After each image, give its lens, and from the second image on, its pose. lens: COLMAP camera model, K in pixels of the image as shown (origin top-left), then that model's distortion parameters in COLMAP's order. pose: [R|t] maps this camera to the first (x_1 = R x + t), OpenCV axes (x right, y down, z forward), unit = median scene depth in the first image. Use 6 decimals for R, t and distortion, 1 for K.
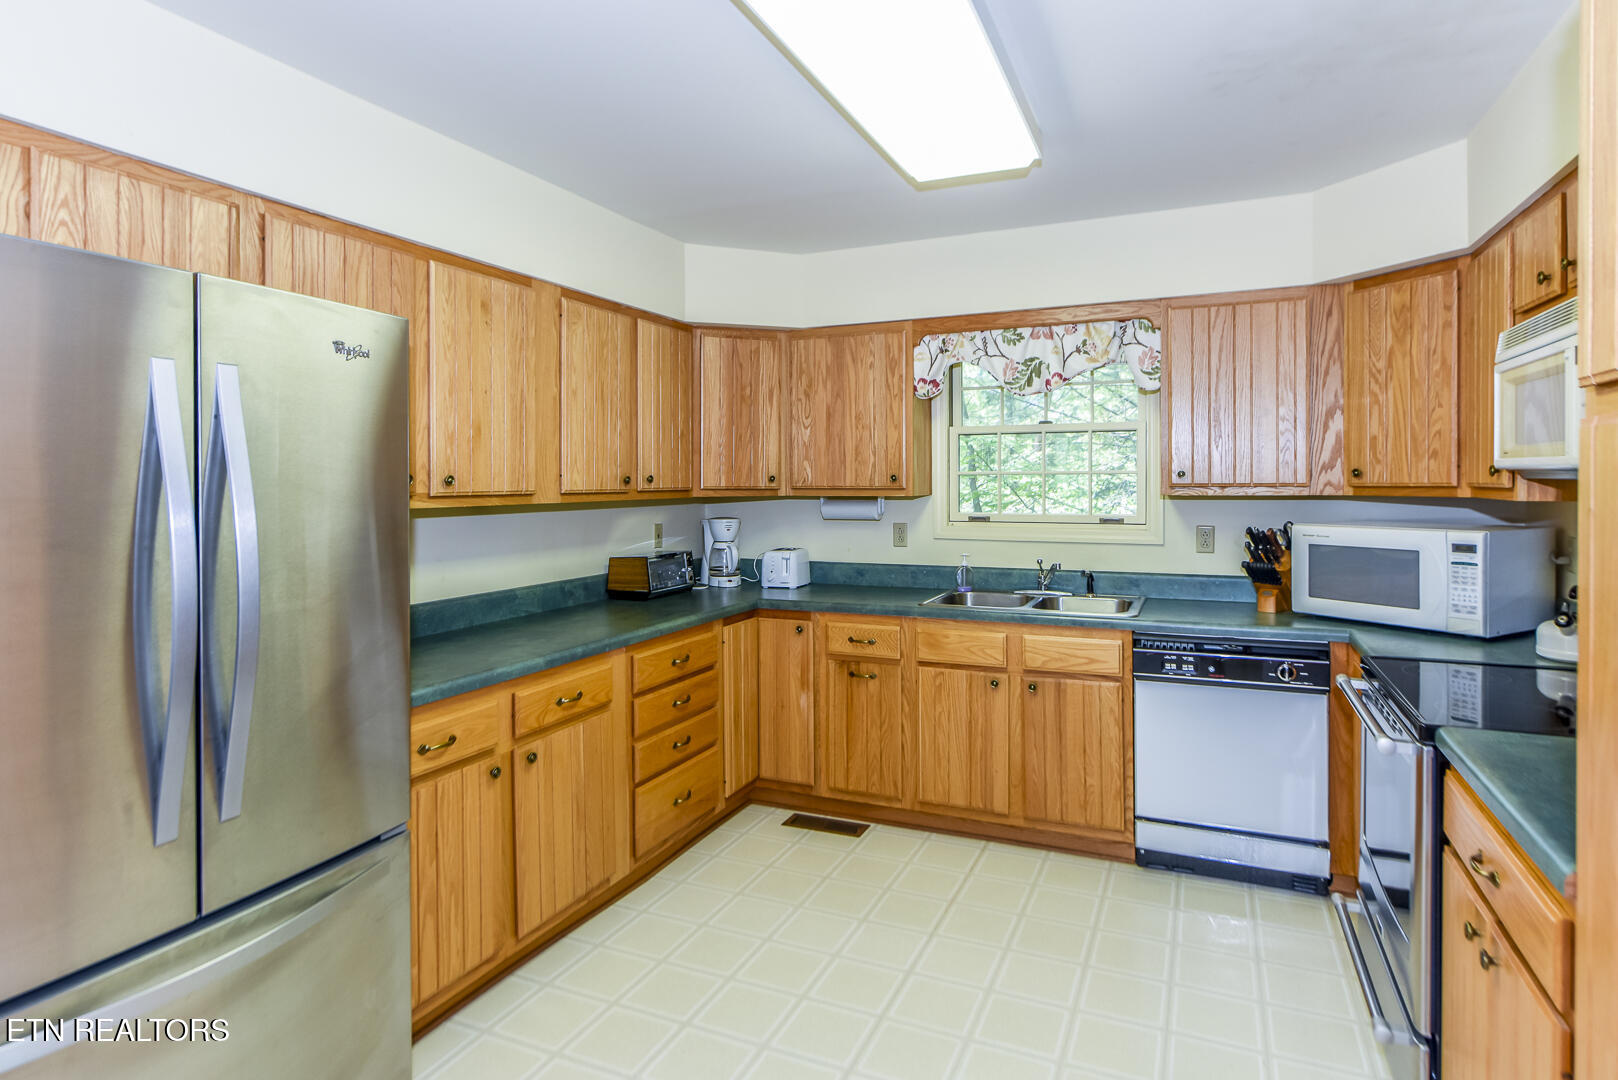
lens RADIAL K [[894.3, 0, 809.0], [0, 894.3, 481.8], [0, 0, 1]] dist [0.023496, 0.000587]
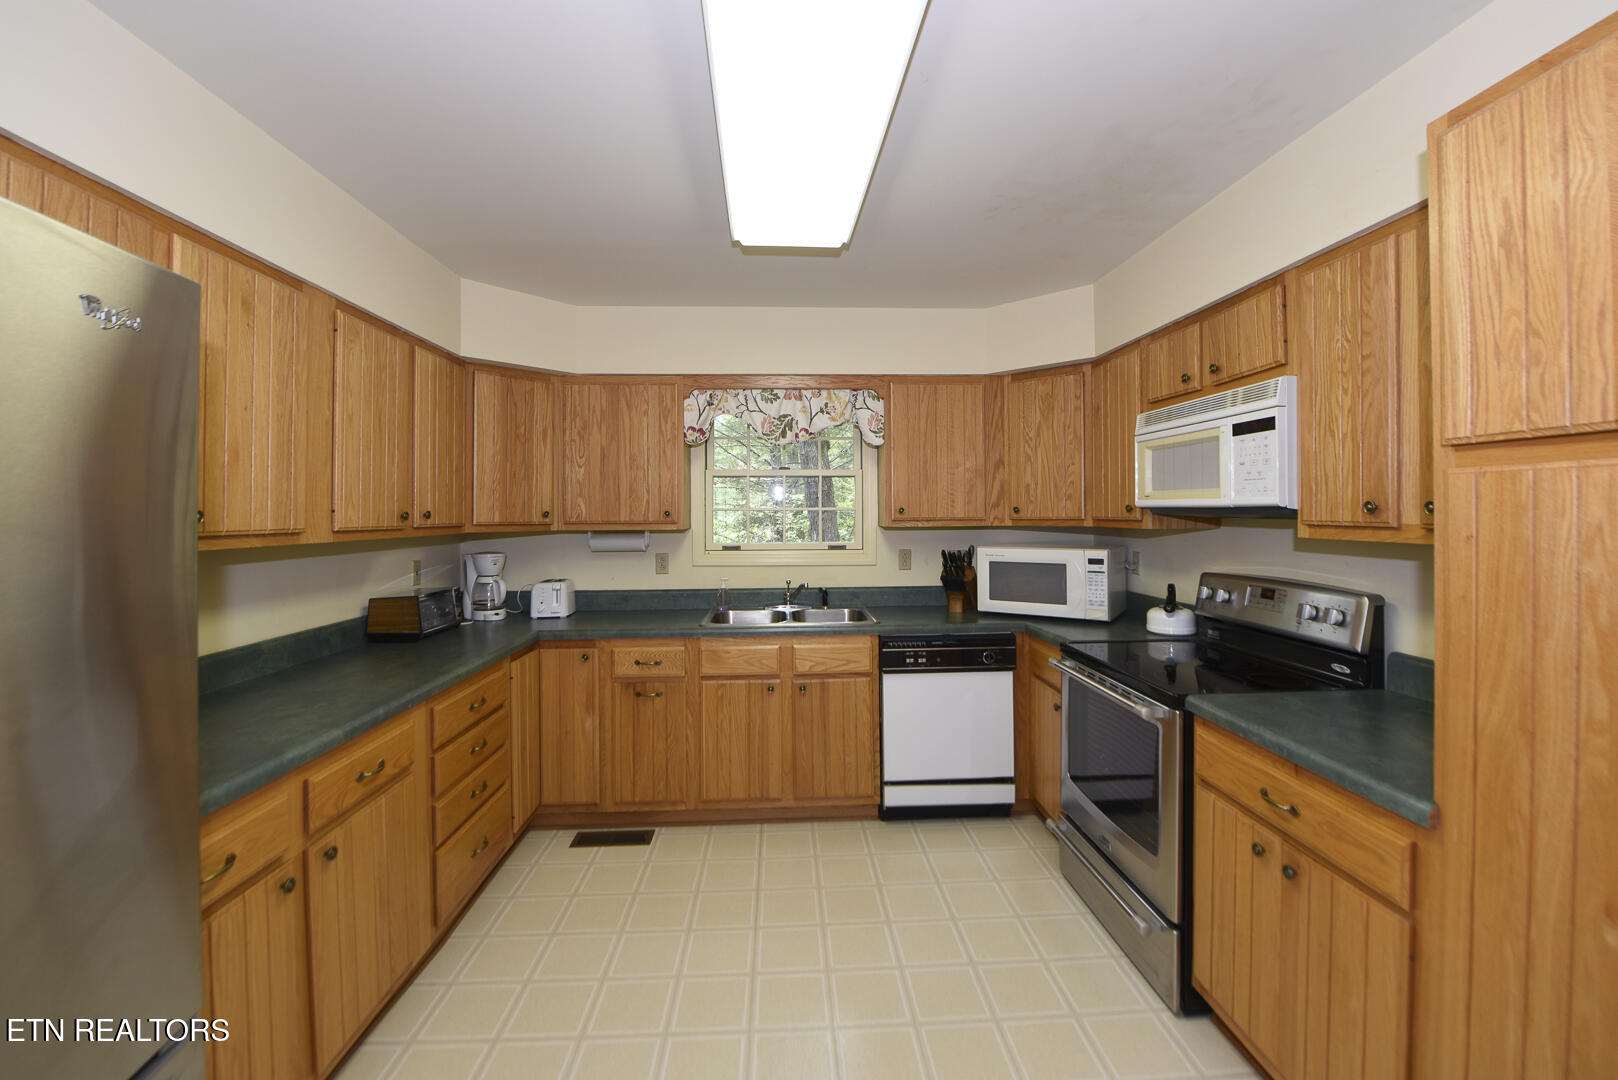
lens RADIAL K [[676.5, 0, 811.0], [0, 676.5, 505.7], [0, 0, 1]] dist [-0.001858, -0.004848]
pose [[0.893613, 0.004654, 0.448815, -0.144803], [0.002245, 0.999887, -0.014838, -0.001215], [-0.448833, 0.014267, 0.893502, 0.183128]]
